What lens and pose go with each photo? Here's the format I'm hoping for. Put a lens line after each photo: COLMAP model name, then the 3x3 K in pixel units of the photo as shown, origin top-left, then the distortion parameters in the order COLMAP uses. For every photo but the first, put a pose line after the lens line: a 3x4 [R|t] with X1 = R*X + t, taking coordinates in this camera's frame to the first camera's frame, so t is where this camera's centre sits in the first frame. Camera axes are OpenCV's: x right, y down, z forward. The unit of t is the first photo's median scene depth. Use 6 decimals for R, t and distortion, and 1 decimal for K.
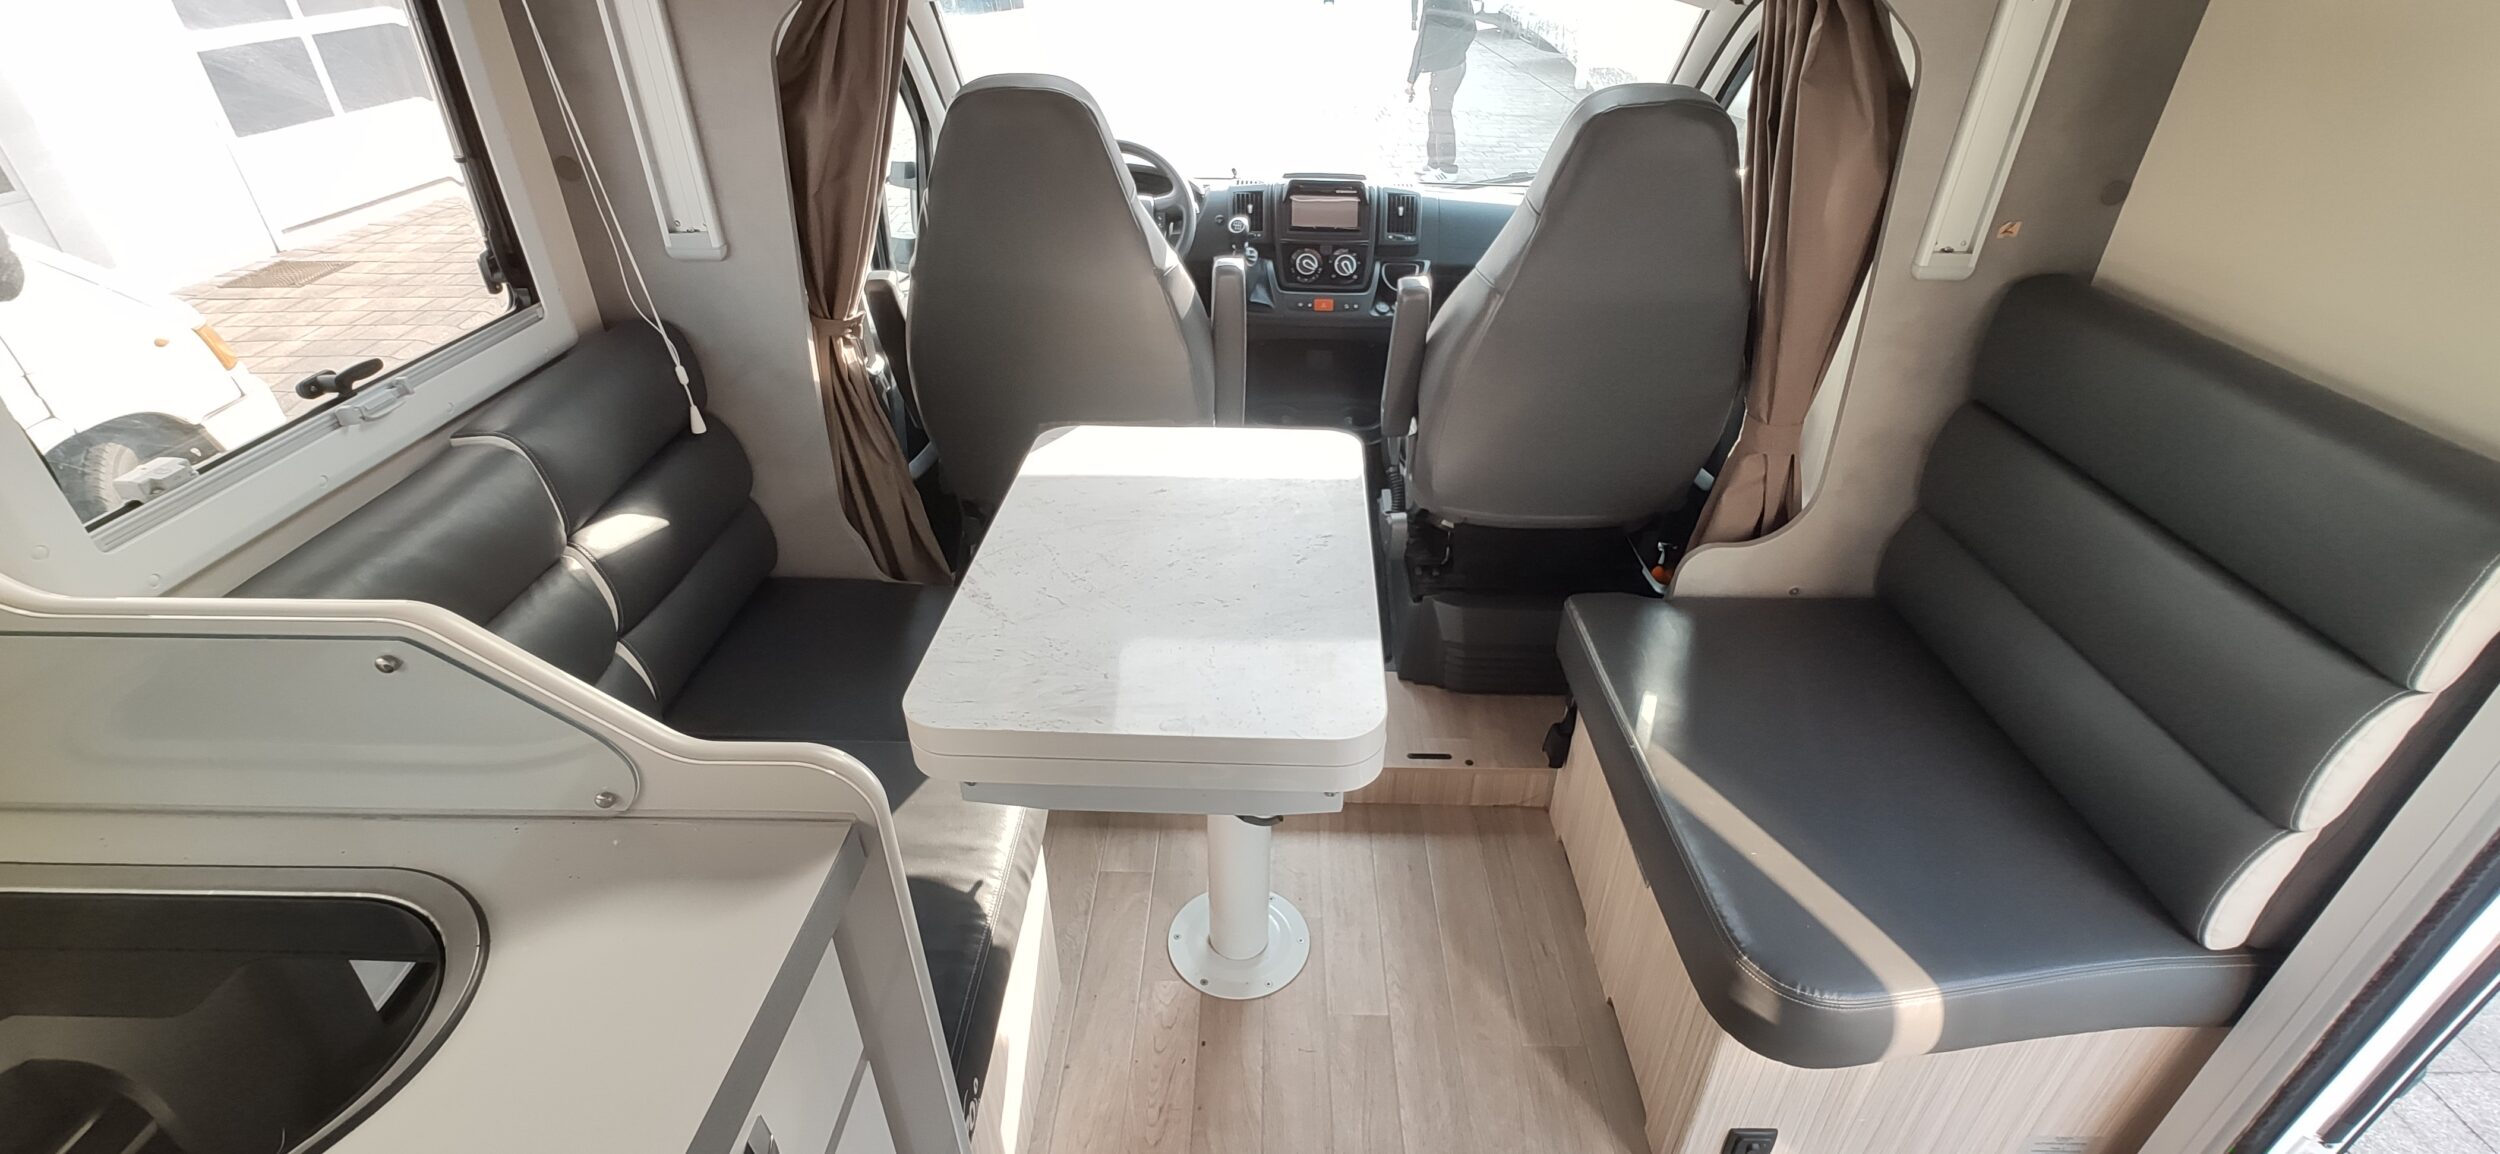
lens RADIAL K [[1101.5, 0, 1253.9], [0, 1101.5, 590.0], [0, 0, 1]] dist [0.001469, 0.000778]
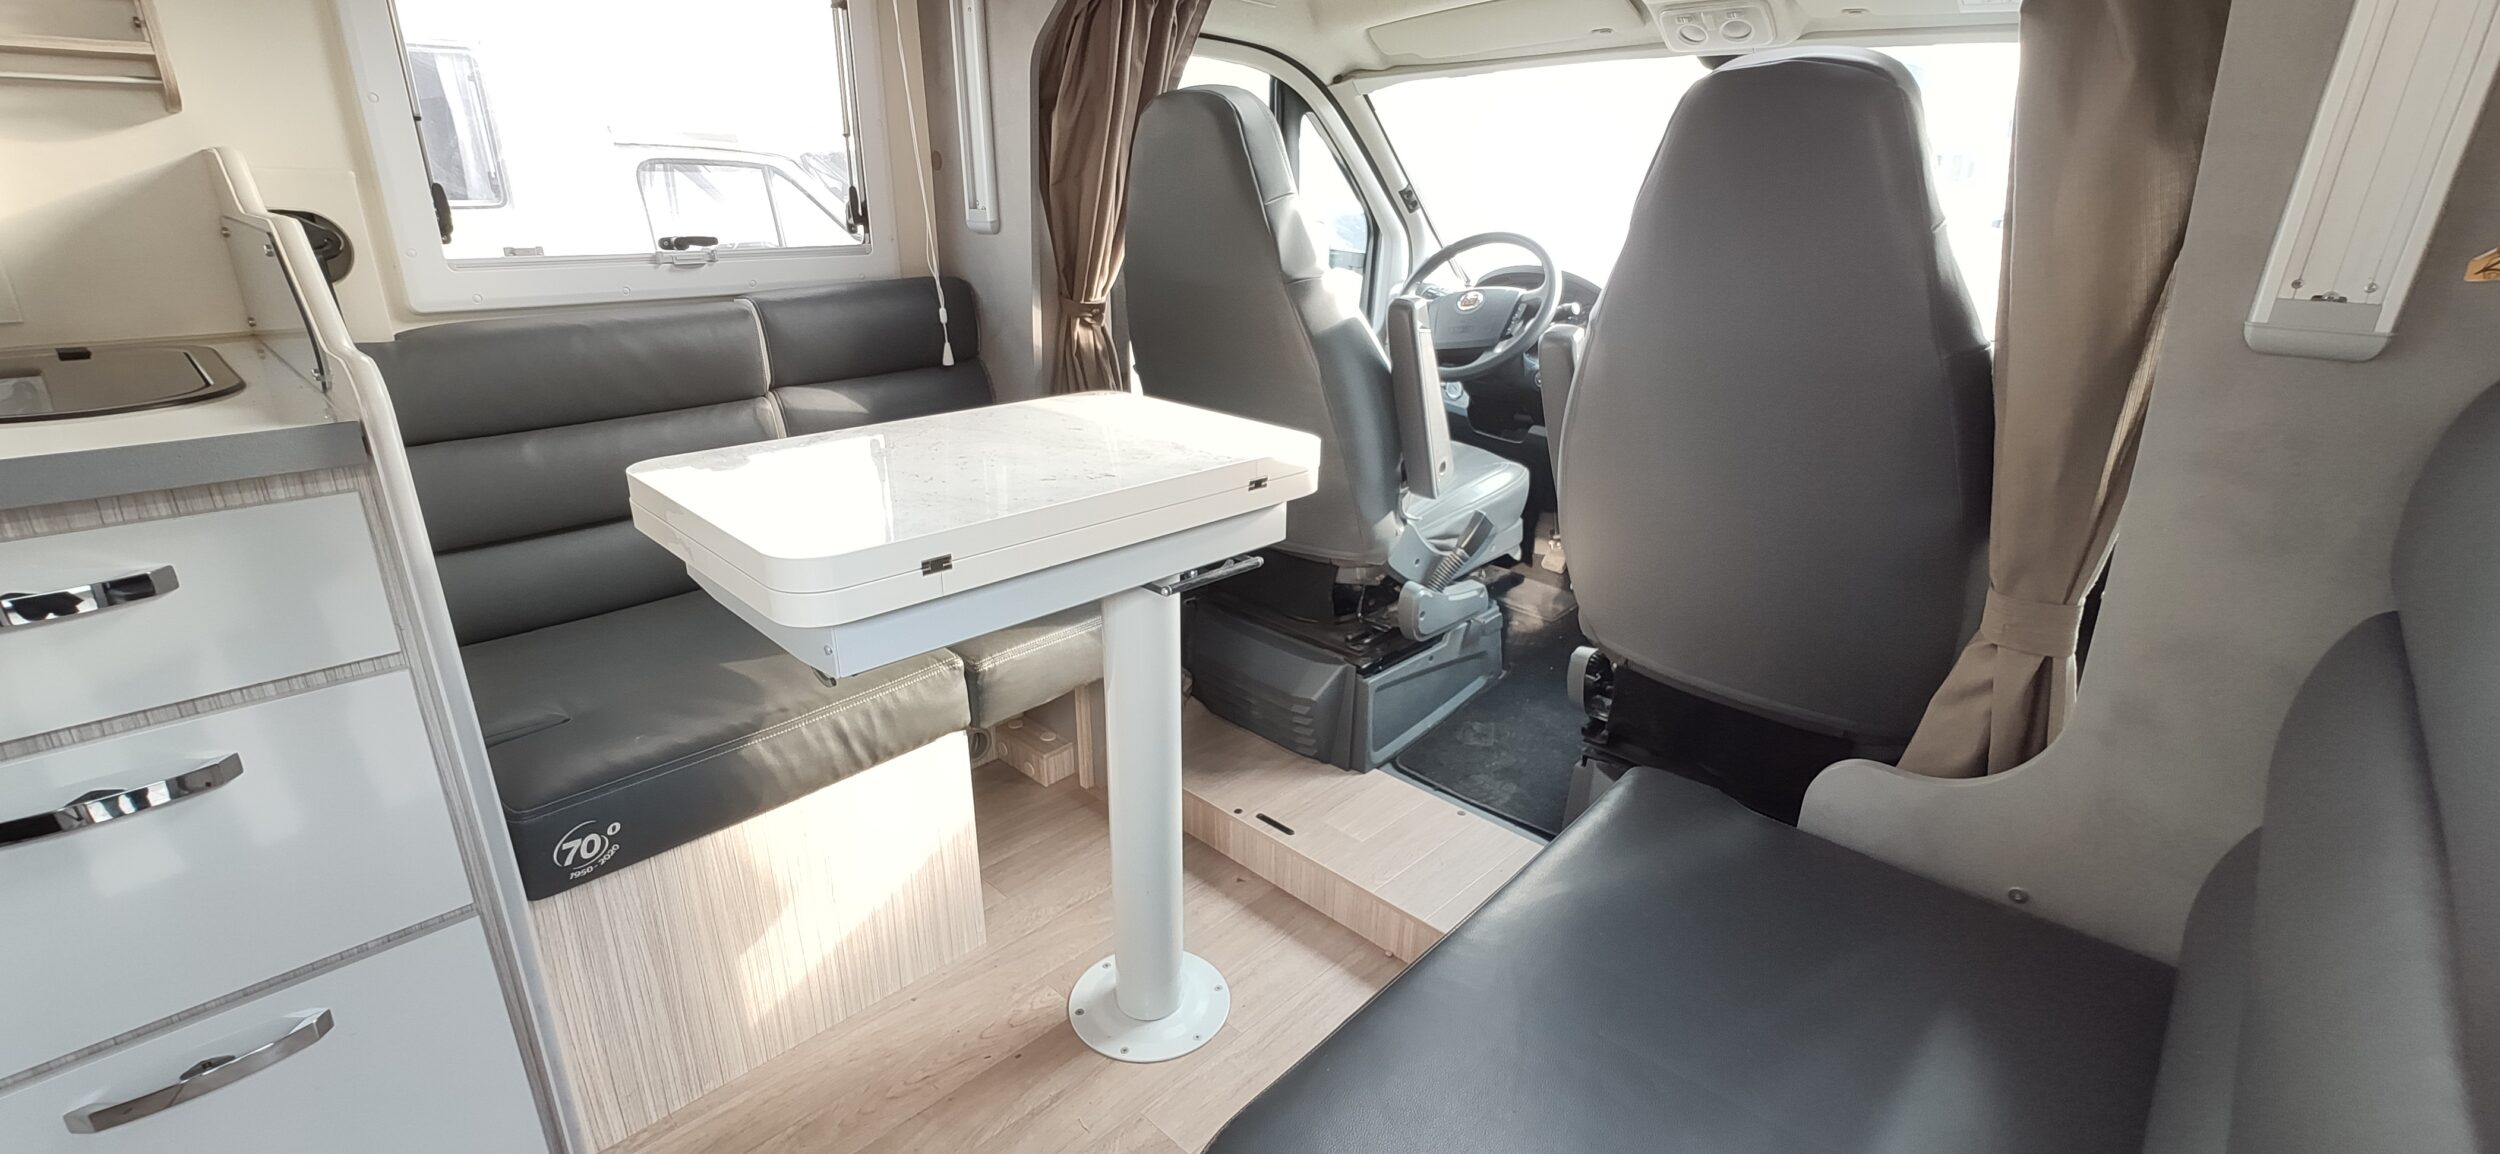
lens RADIAL K [[1101.5, 0, 1253.9], [0, 1101.5, 590.0], [0, 0, 1]] dist [0.001469, 0.000778]
pose [[0.725504, 0.245037, -0.643119, 0.623384], [-0.369112, 0.927240, -0.063105, 0.044443], [0.580862, 0.283166, 0.763162, 0.333351]]
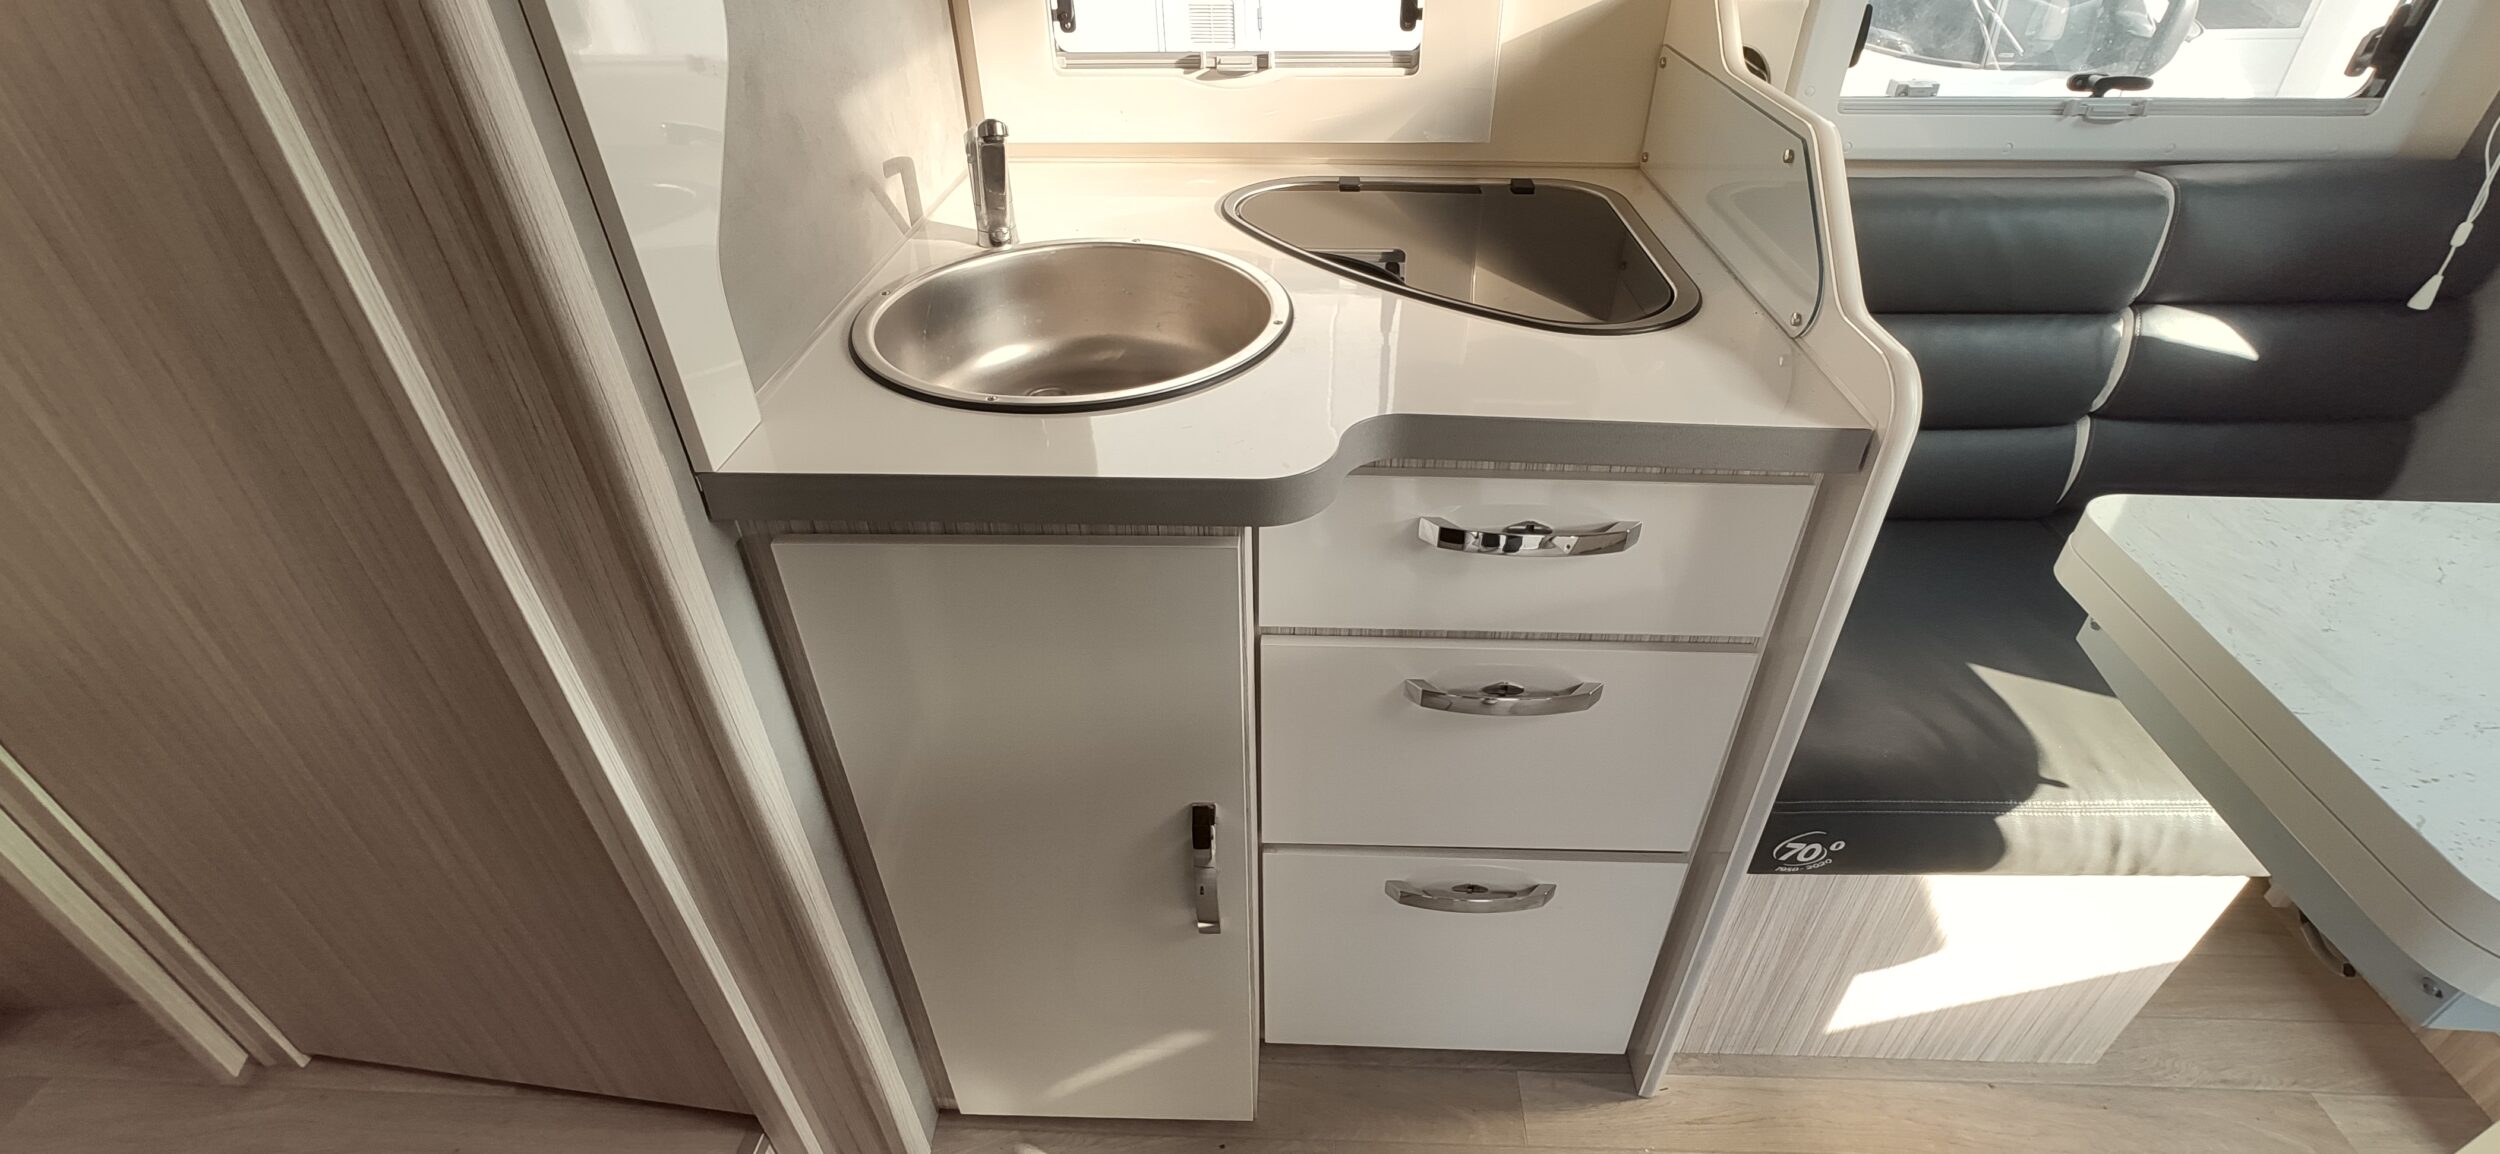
lens RADIAL K [[1101.5, 0, 1253.9], [0, 1101.5, 590.0], [0, 0, 1]] dist [0.001469, 0.000778]
pose [[-0.022812, 0.578072, -0.815667, 0.325741], [-0.524403, 0.687709, 0.502053, 0.045749], [0.851164, 0.439191, 0.287455, 0.113083]]
